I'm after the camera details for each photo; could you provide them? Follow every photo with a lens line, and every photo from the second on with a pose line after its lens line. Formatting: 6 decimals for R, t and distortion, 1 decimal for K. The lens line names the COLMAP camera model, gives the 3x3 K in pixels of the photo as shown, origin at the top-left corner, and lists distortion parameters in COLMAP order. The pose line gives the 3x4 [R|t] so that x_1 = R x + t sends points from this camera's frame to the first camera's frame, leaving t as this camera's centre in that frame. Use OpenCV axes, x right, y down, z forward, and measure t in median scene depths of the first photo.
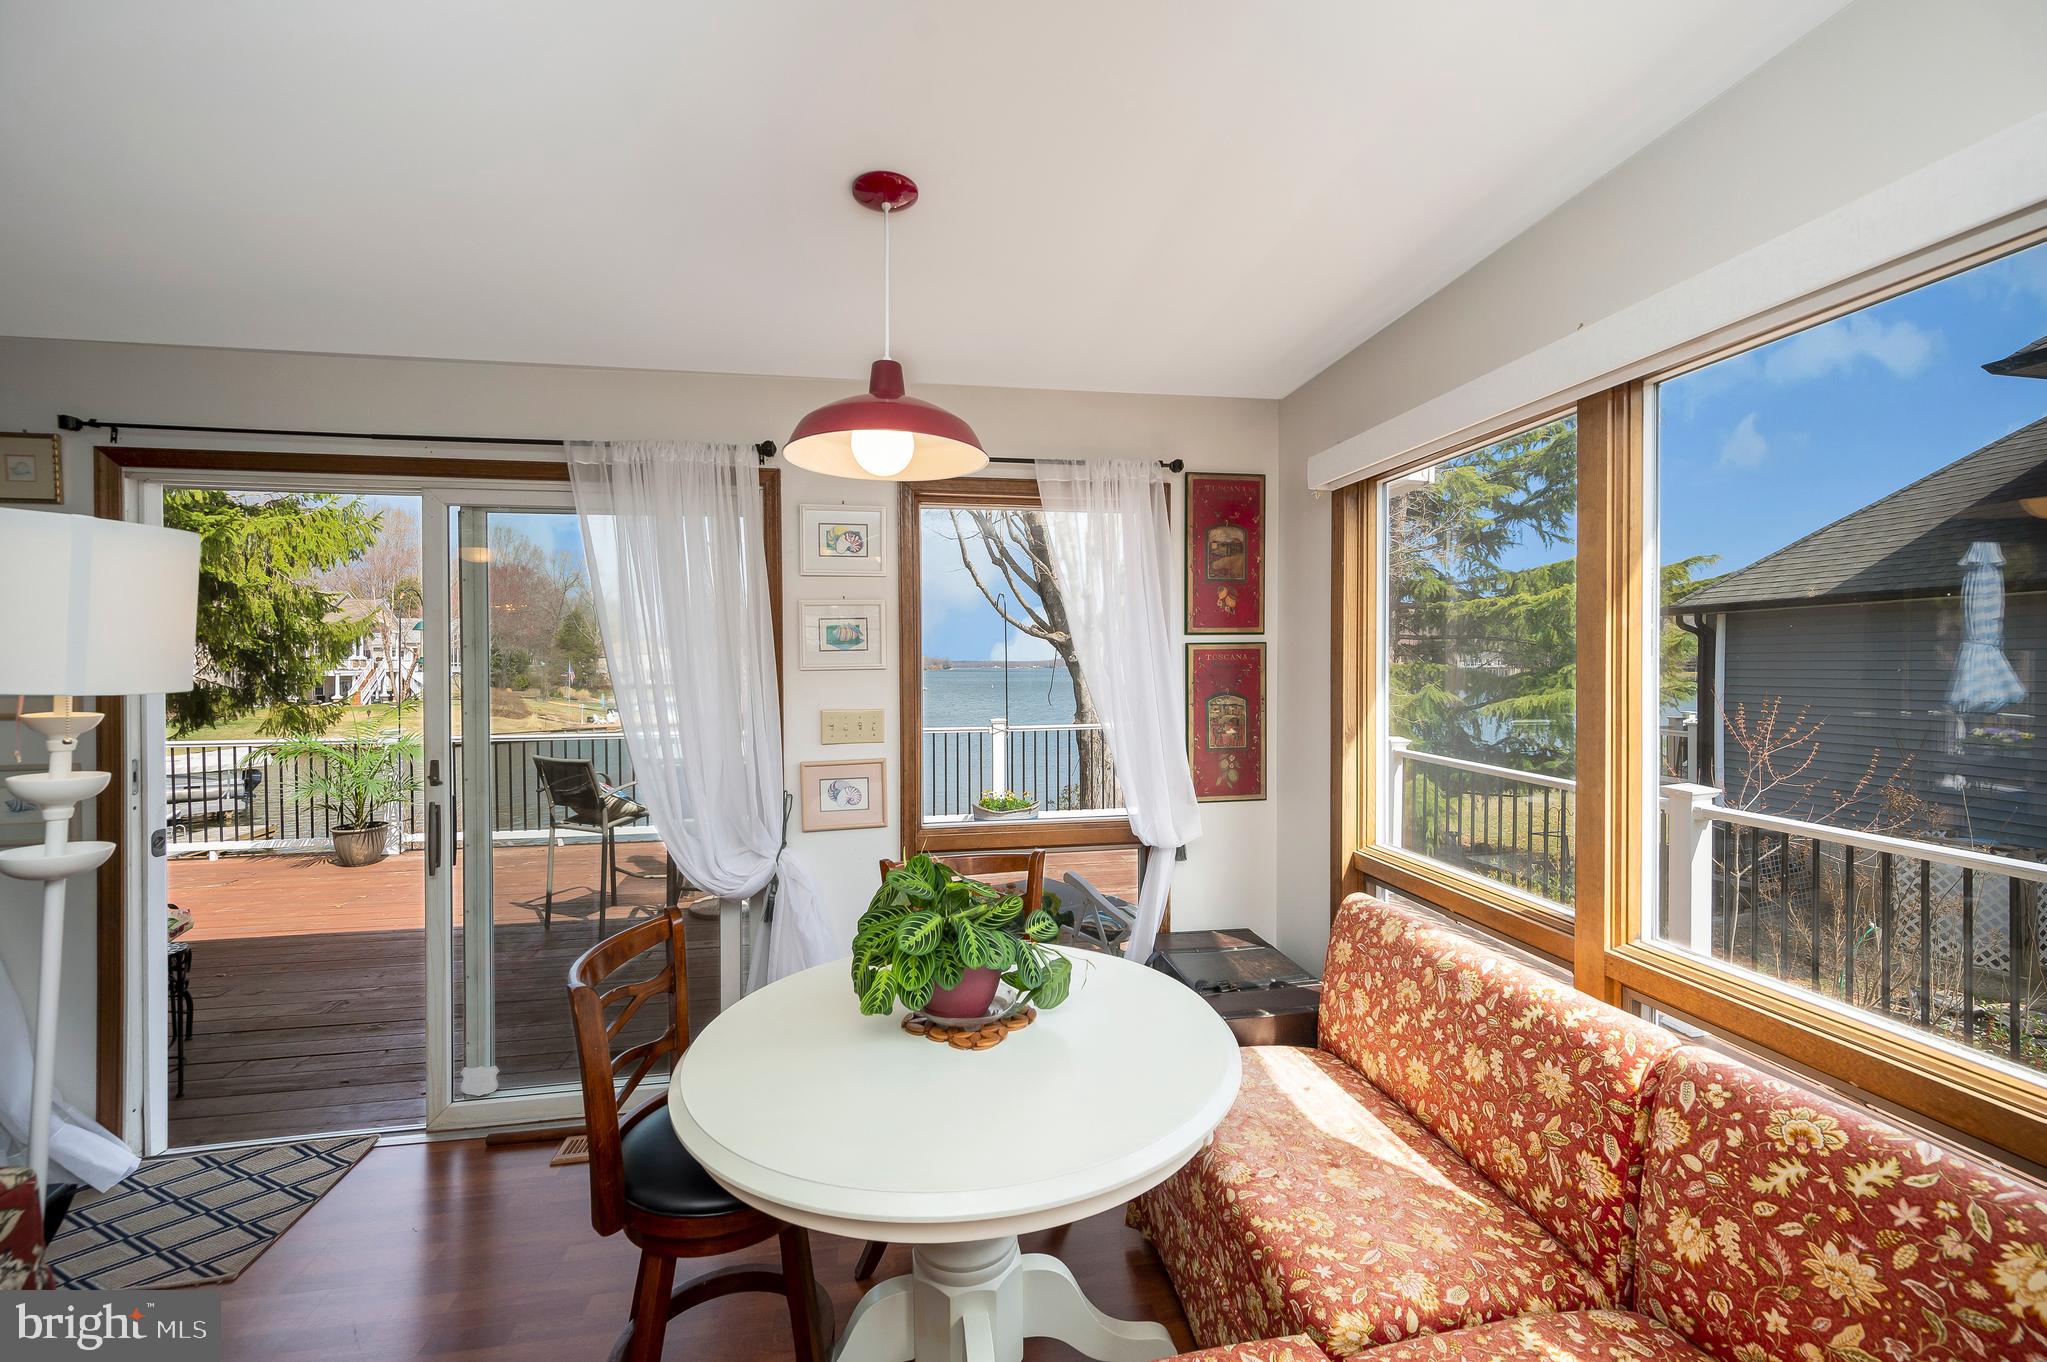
lens RADIAL K [[829.3, 0, 1055.8], [0, 829.3, 672.9], [0, 0, 1]] dist [-0.007176, -0.000213]
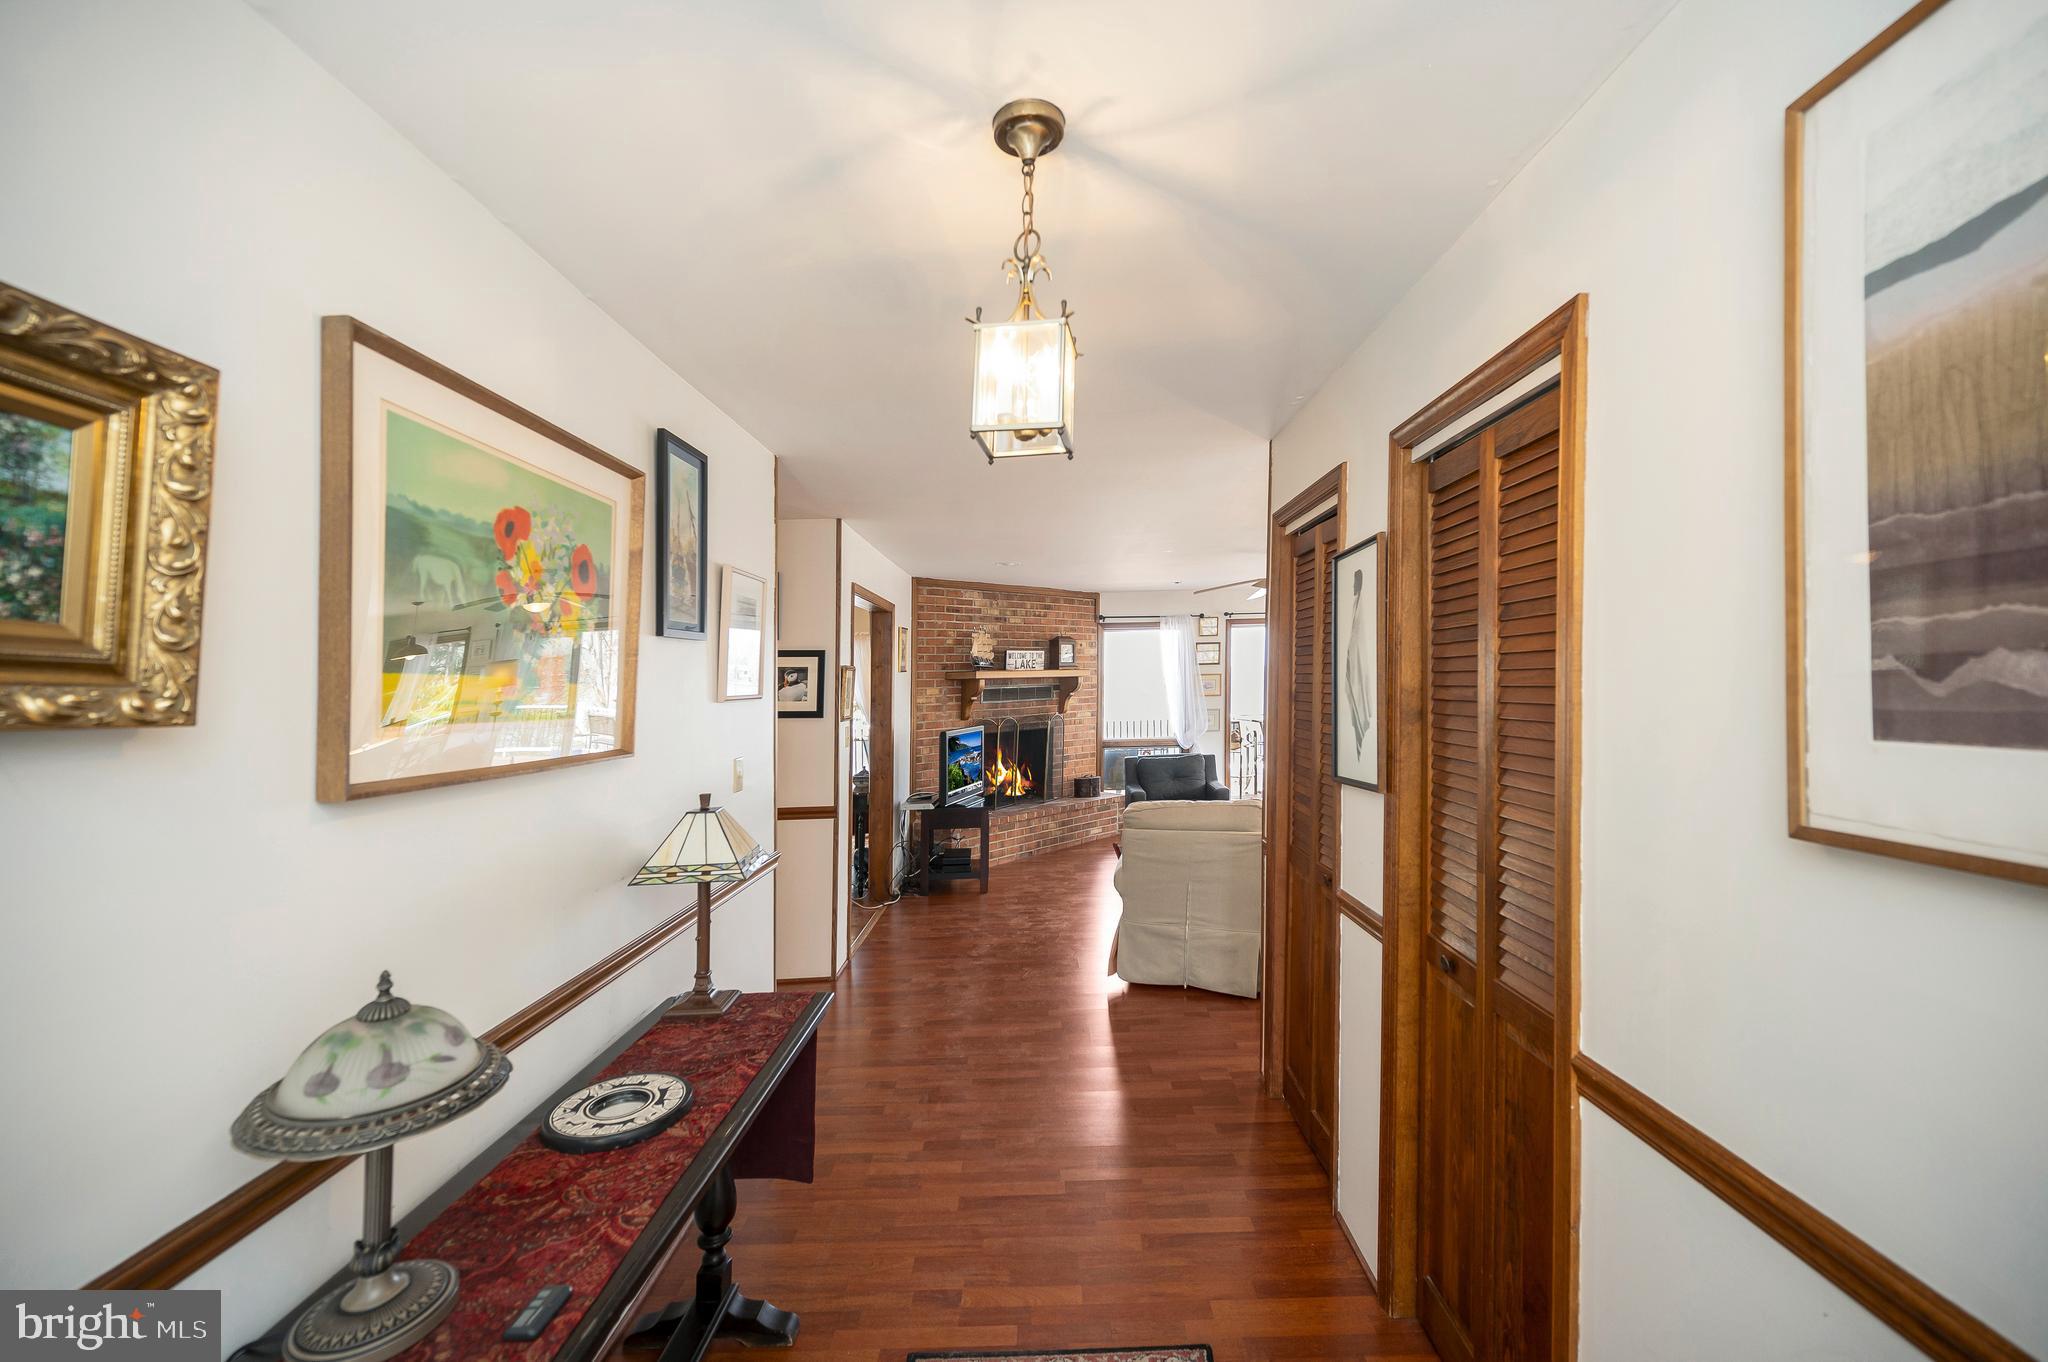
lens RADIAL K [[831.0, 0, 1025.0], [0, 831.0, 674.2], [0, 0, 1]] dist [-0.003513, -0.000162]
pose [[0.976865, -0.030310, -0.211698, -1.025826], [0.026808, 0.999452, -0.019392, 0.007215], [0.212170, 0.013268, 0.977143, -2.176357]]
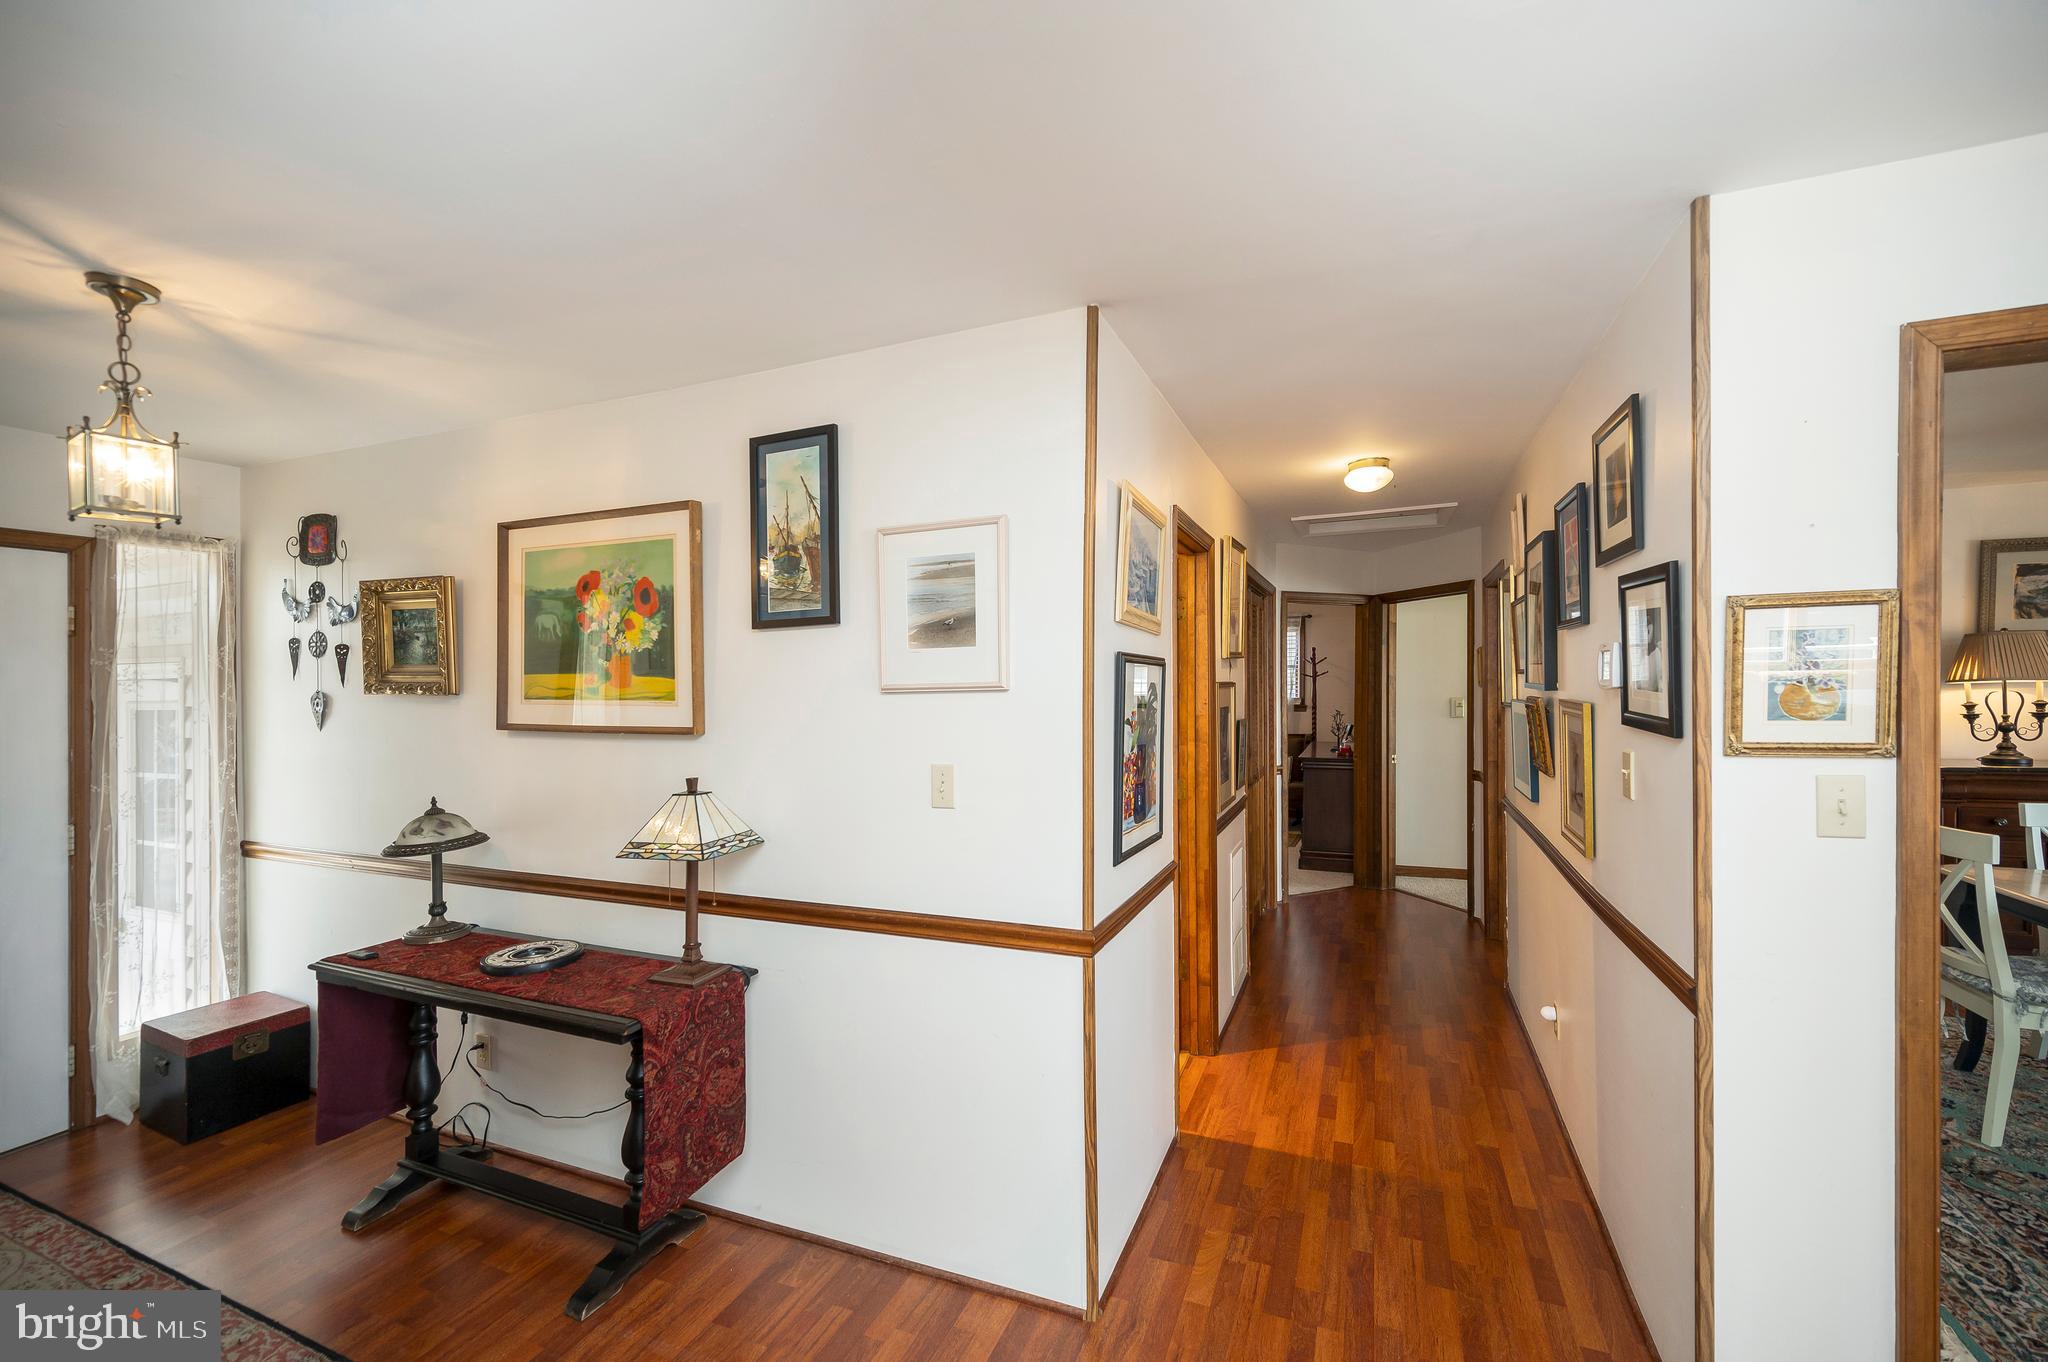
lens RADIAL K [[831.0, 0, 1025.0], [0, 831.0, 674.2], [0, 0, 1]] dist [-0.003513, -0.000162]
pose [[-0.557312, 0.004432, -0.830291, -0.975073], [0.010720, 0.999941, -0.001858, -0.002621], [0.830234, -0.009936, -0.557327, -0.839960]]
